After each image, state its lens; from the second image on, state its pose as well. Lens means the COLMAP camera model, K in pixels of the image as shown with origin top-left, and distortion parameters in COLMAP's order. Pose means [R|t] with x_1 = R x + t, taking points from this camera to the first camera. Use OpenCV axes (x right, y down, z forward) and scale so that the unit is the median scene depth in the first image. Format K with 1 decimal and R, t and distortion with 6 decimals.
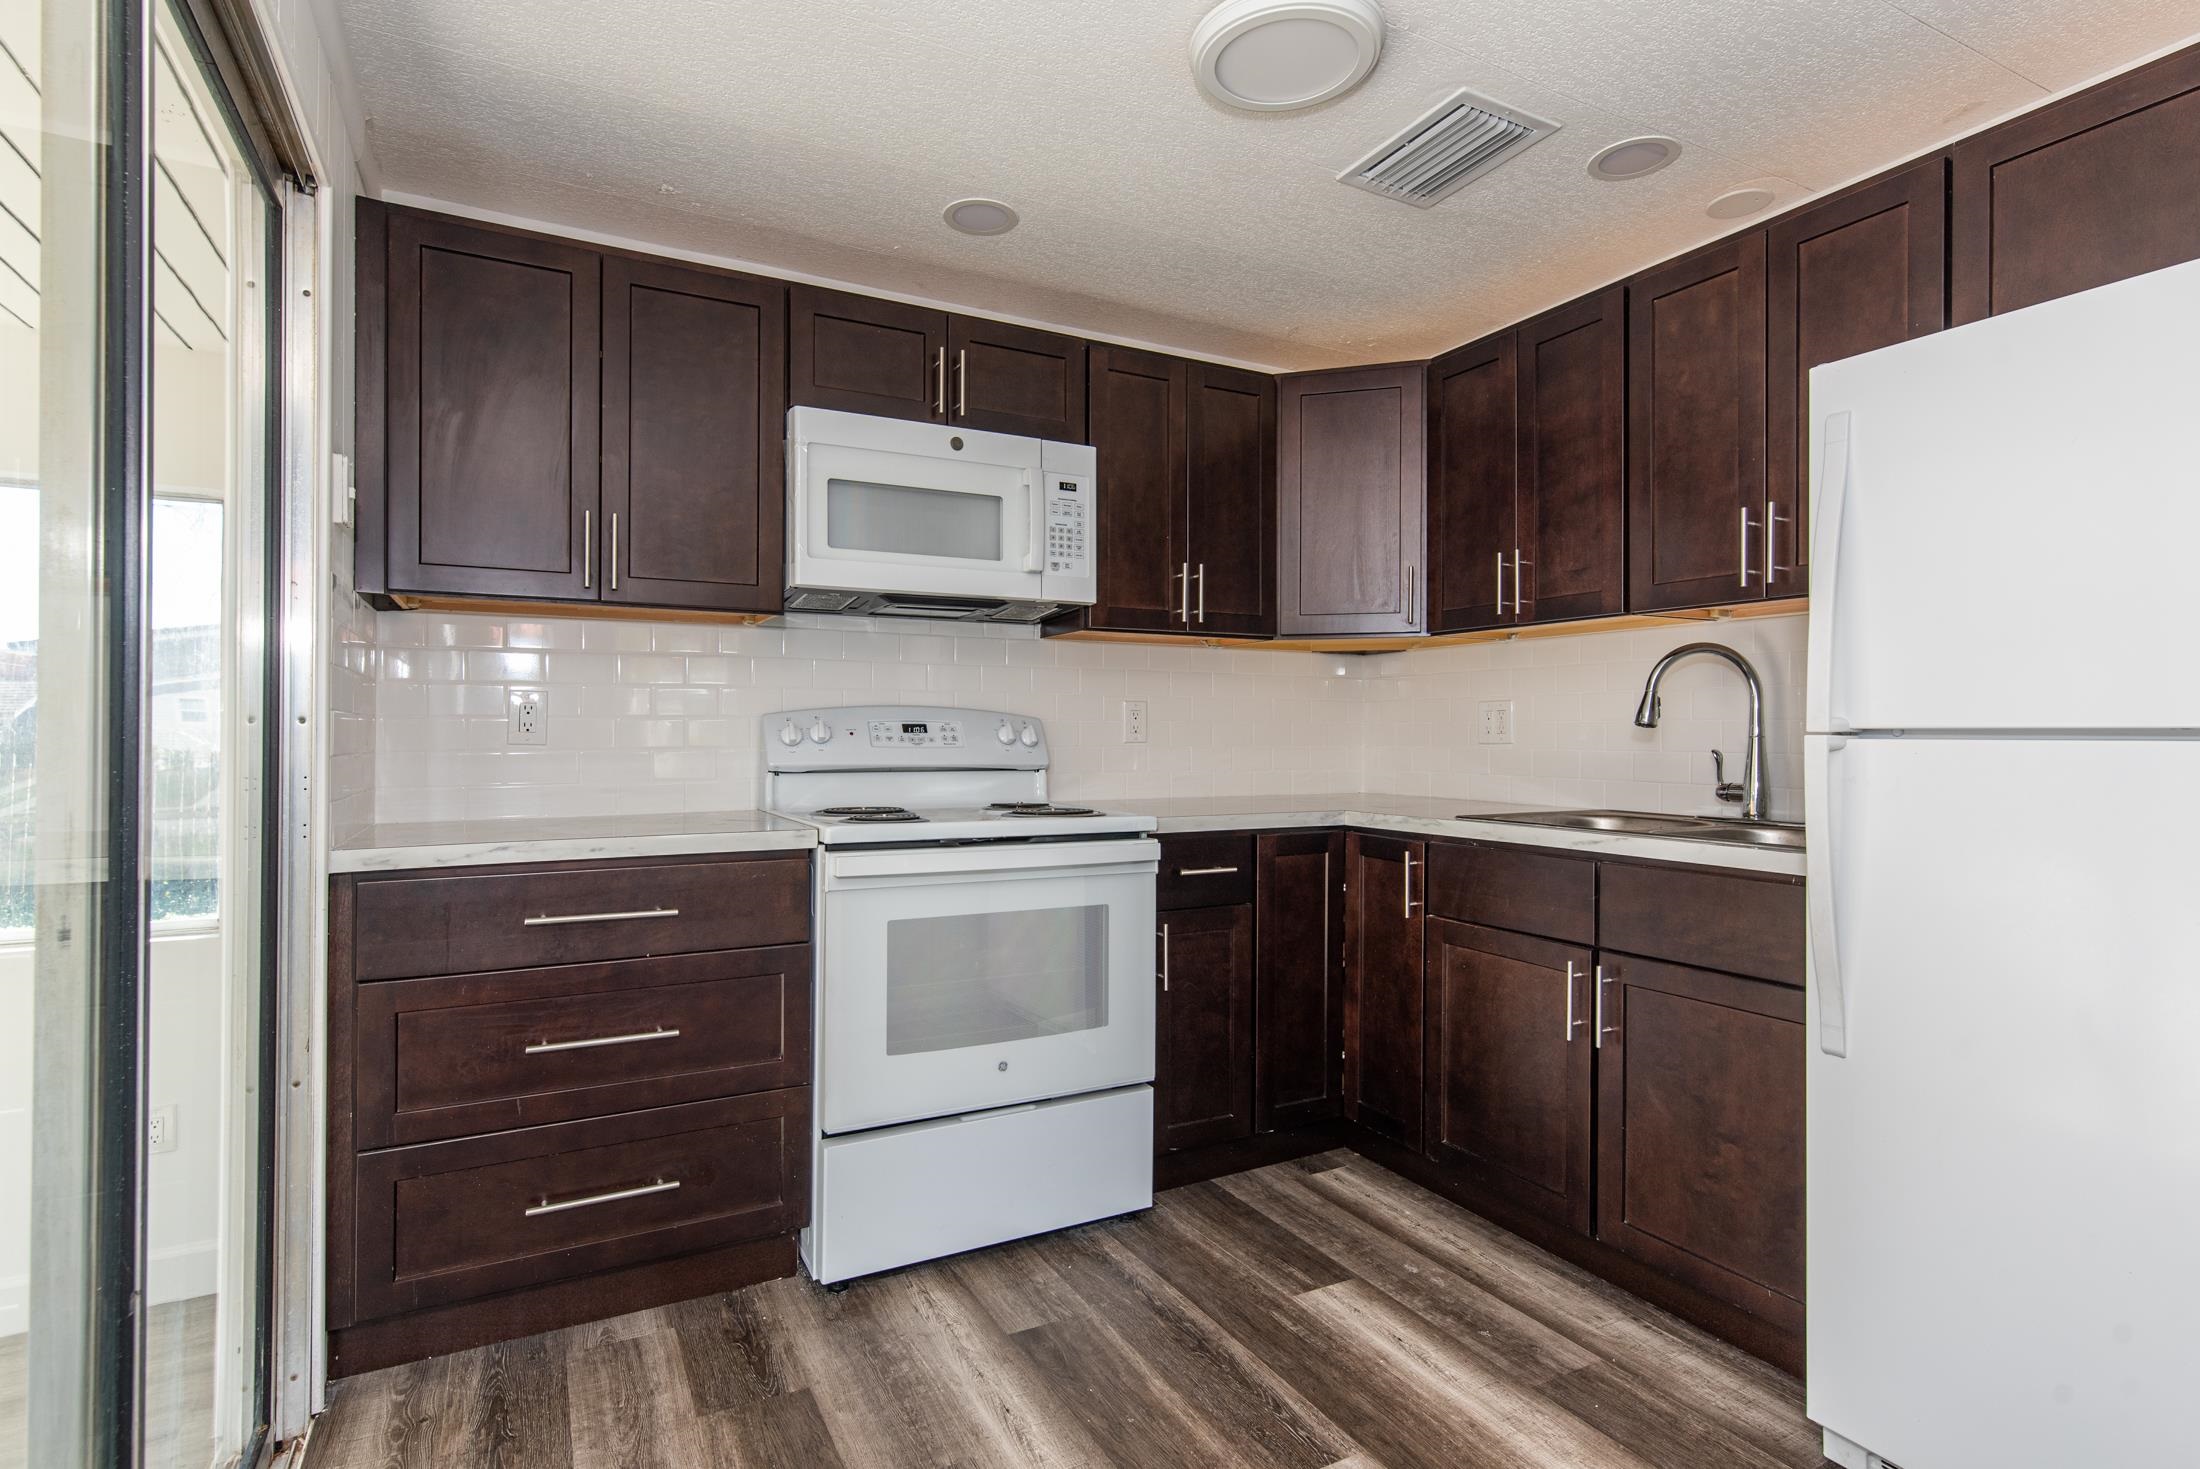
lens RADIAL K [[1102.6, 0, 1113.2], [0, 1102.6, 719.1], [0, 0, 1]] dist [0.001169, 0.001534]
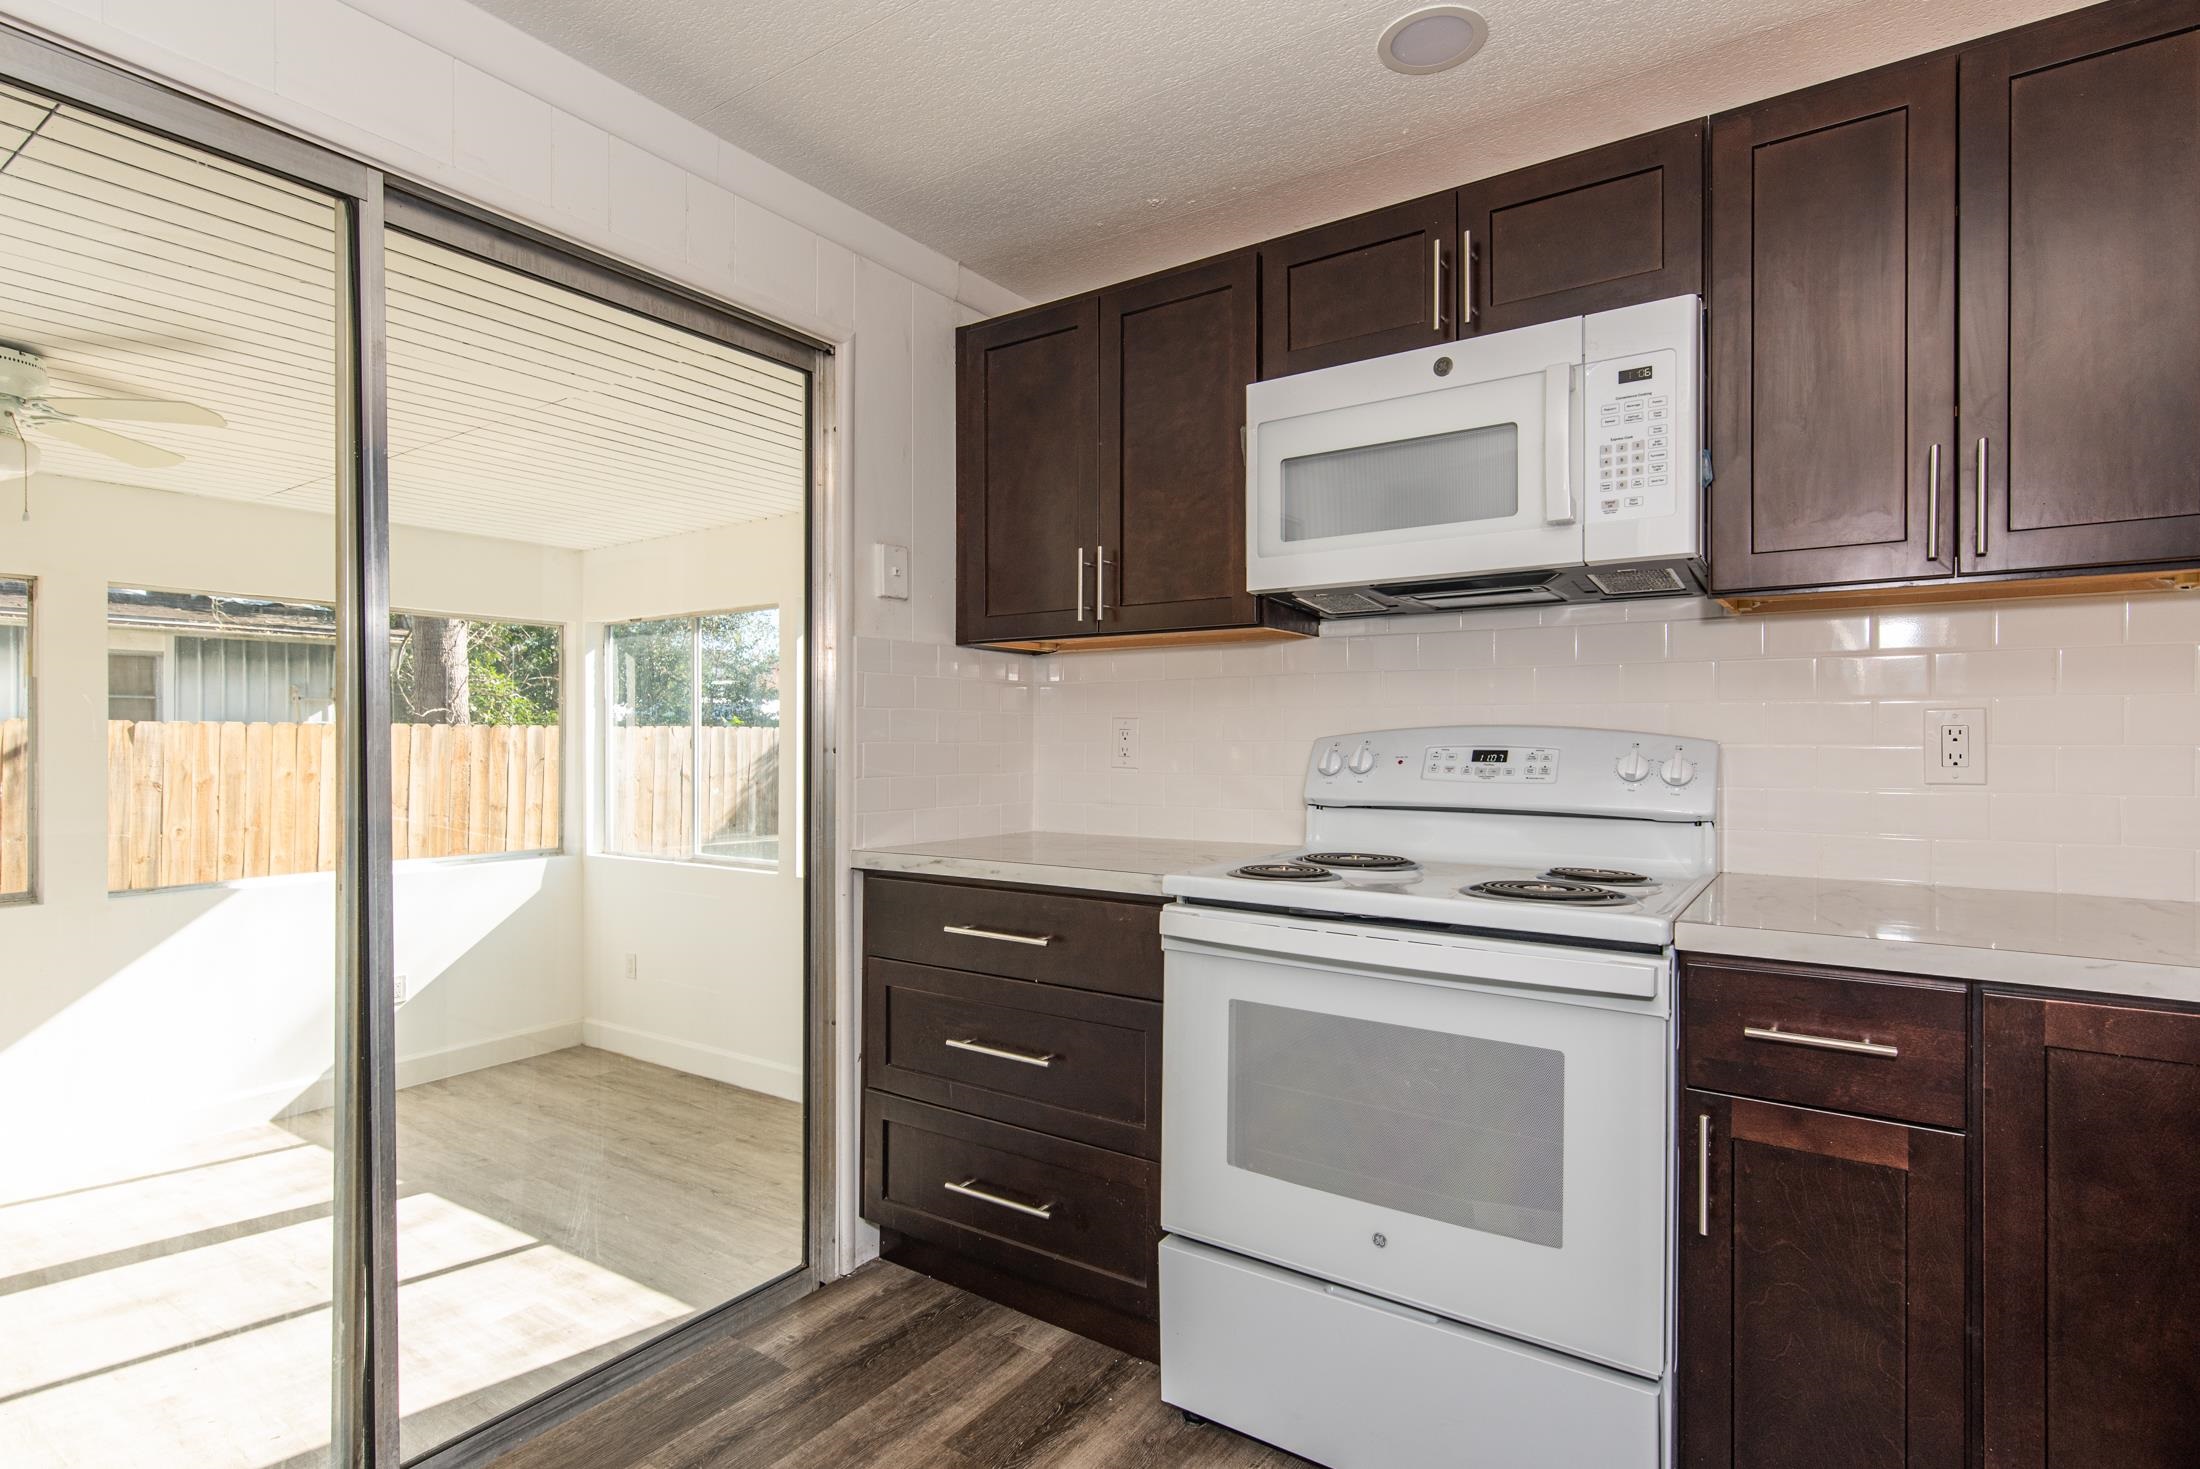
lens RADIAL K [[1102.6, 0, 1079.8], [0, 1102.6, 732.6], [0, 0, 1]] dist [0.001169, 0.001534]
pose [[0.441312, -0.003612, -0.897347, 0.418878], [0.010934, 0.999939, 0.001352, -0.013100], [0.897287, -0.010408, 0.441324, 0.481162]]
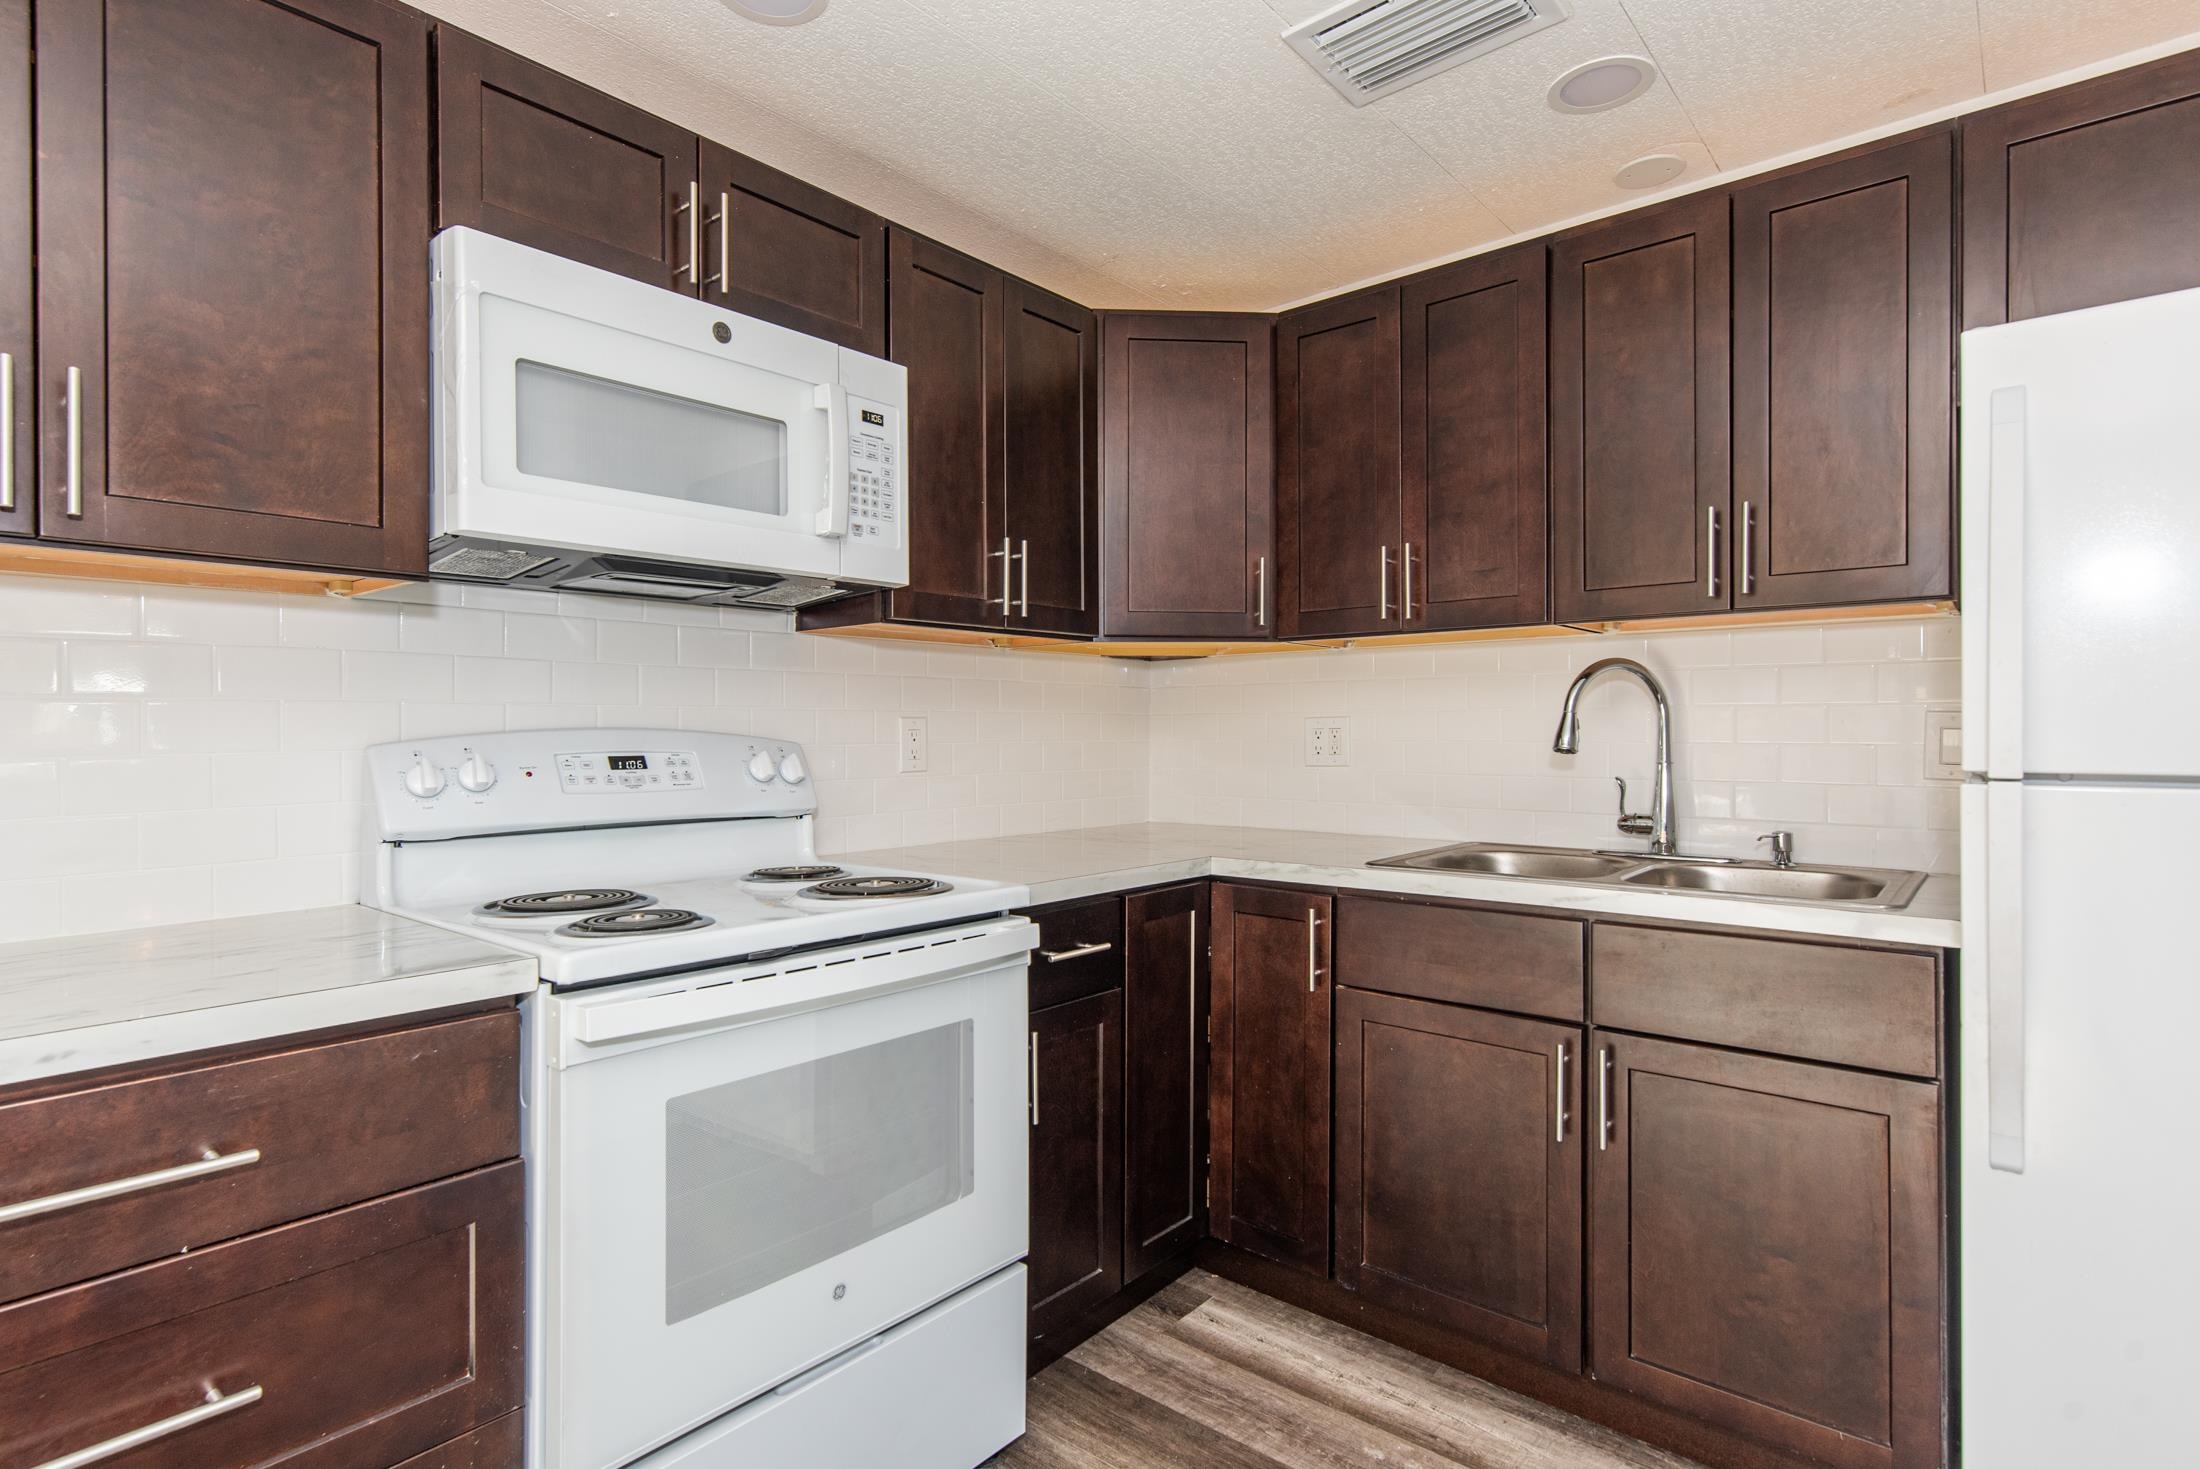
lens RADIAL K [[1102.6, 0, 1099.5], [0, 1102.6, 723.5], [0, 0, 1]] dist [0.001169, 0.001534]
pose [[0.931299, -0.002492, 0.364248, -0.179253], [0.000257, 0.999981, 0.006185, -0.021807], [-0.364256, -0.005667, 0.931281, 0.317838]]
